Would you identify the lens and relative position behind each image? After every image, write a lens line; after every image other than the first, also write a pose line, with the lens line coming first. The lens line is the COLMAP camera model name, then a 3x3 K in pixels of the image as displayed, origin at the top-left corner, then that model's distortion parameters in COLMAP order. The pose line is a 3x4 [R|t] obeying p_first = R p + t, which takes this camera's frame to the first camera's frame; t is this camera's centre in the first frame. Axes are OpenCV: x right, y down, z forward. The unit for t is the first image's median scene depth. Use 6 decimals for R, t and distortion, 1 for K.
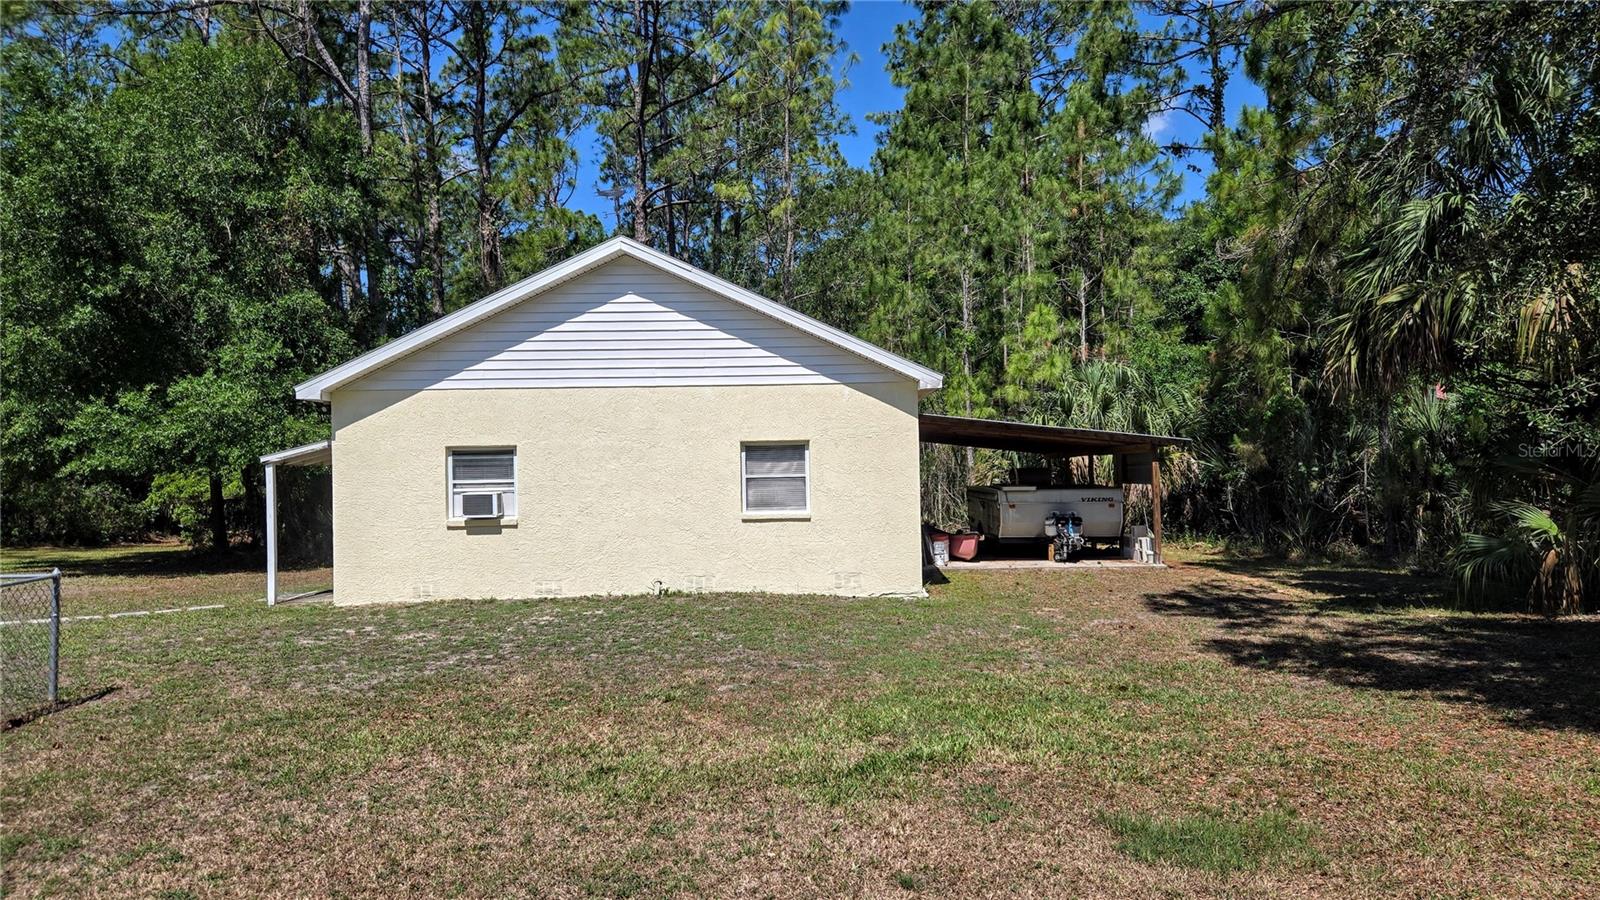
lens RADIAL K [[1067.8, 0, 791.2], [0, 1067.8, 442.9], [0, 0, 1]] dist [0.073549, -0.070836]
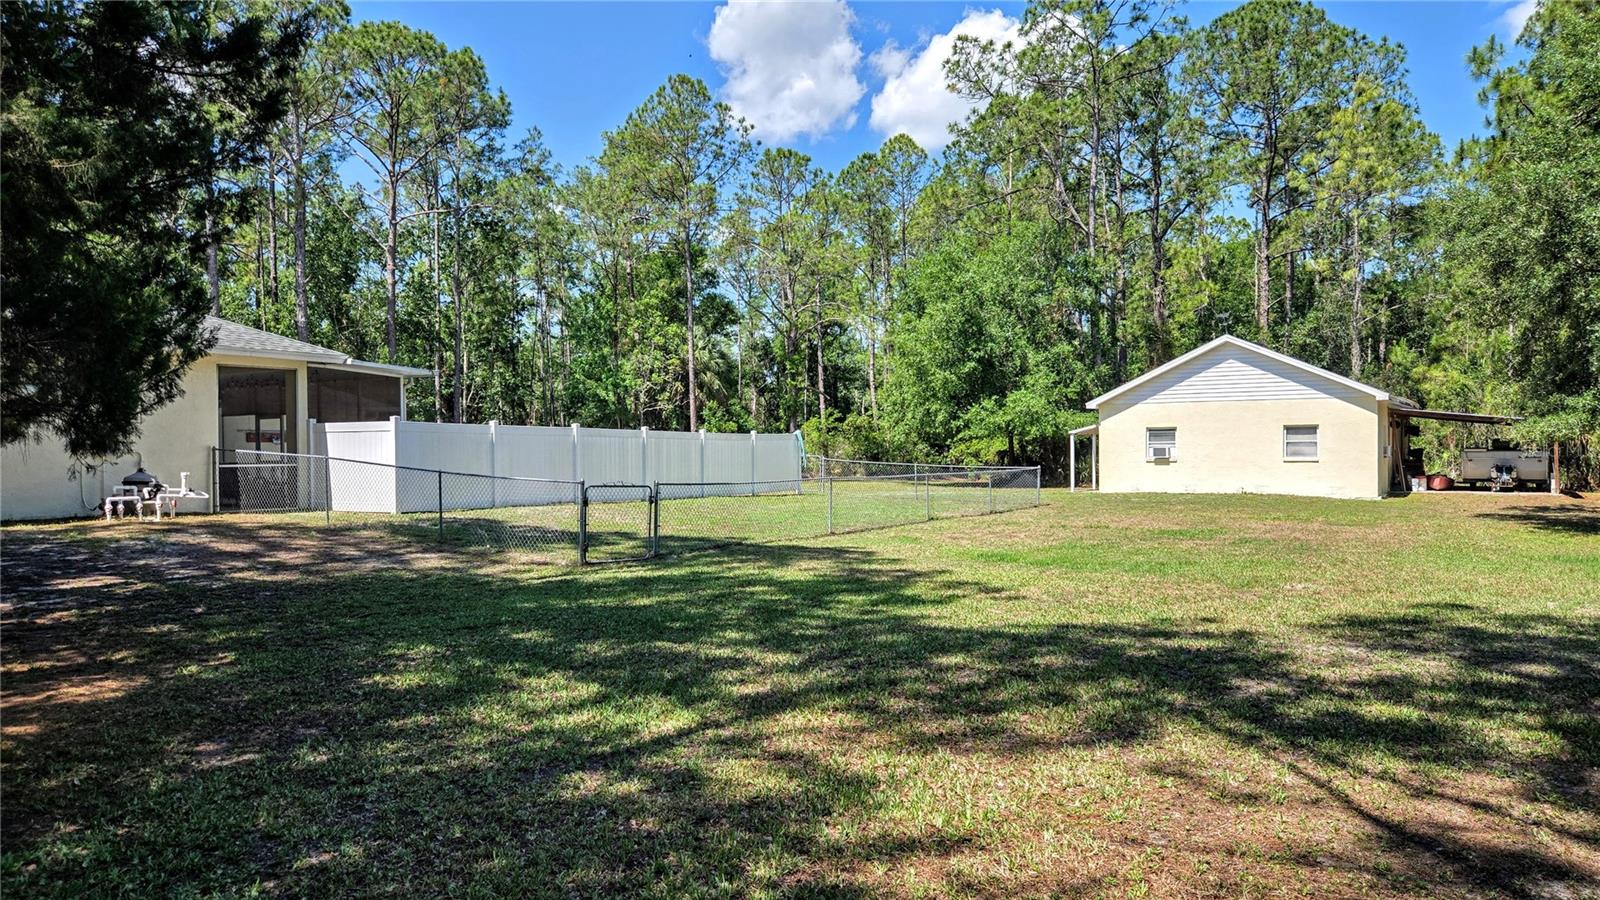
lens RADIAL K [[1067.8, 0, 791.2], [0, 1067.8, 442.9], [0, 0, 1]] dist [0.073549, -0.070836]
pose [[0.828777, 0.009685, -0.559495, 0.350588], [0.003474, 0.999742, 0.022452, -0.017874], [0.559568, -0.020552, 0.828530, -1.375837]]
